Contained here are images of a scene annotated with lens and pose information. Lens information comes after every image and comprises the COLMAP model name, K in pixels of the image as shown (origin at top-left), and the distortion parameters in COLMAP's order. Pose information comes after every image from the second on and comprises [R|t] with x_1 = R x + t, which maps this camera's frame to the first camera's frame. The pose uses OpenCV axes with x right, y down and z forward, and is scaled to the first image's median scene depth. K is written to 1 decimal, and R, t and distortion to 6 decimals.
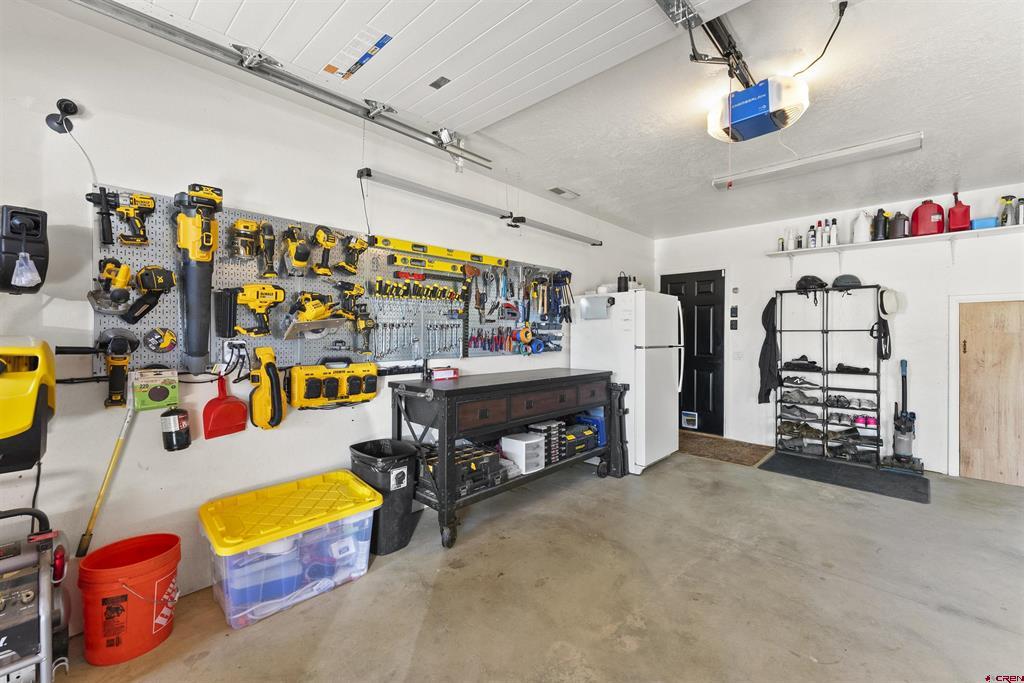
lens RADIAL K [[417.0, 0, 516.6], [0, 417.0, 334.1], [0, 0, 1]] dist [0.003468, -0.000093]
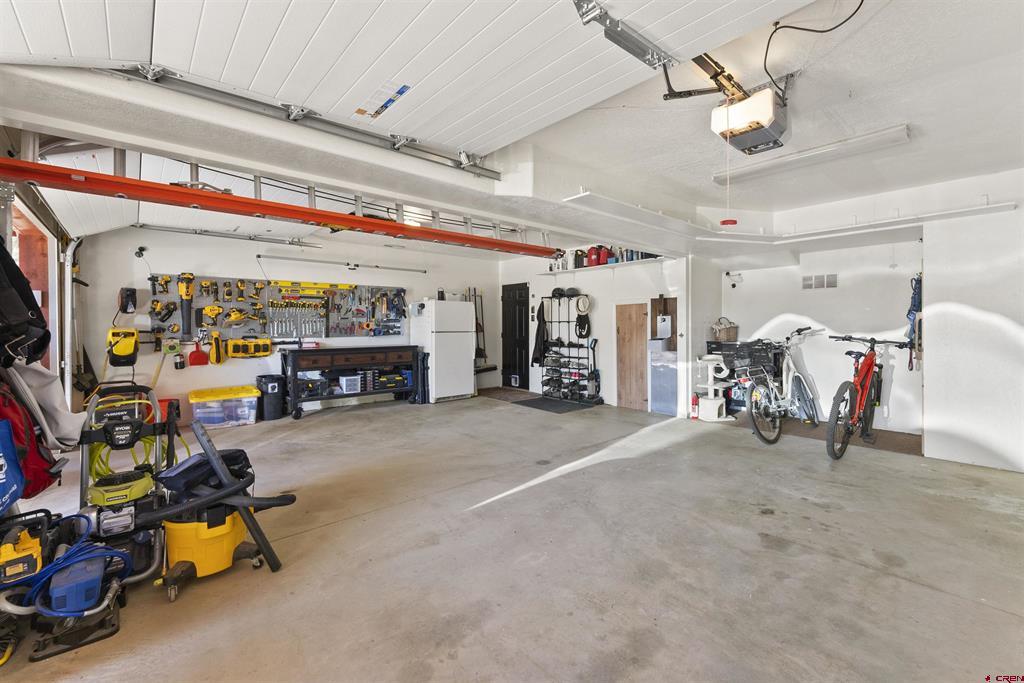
lens RADIAL K [[425.4, 0, 514.2], [0, 425.4, 325.1], [0, 0, 1]] dist [0.009951, 0.000099]
pose [[0.994581, -0.007686, -0.103677, 1.196350], [0.007613, 0.999970, -0.001100, 0.009158], [0.103682, 0.000305, 0.994610, -1.121446]]
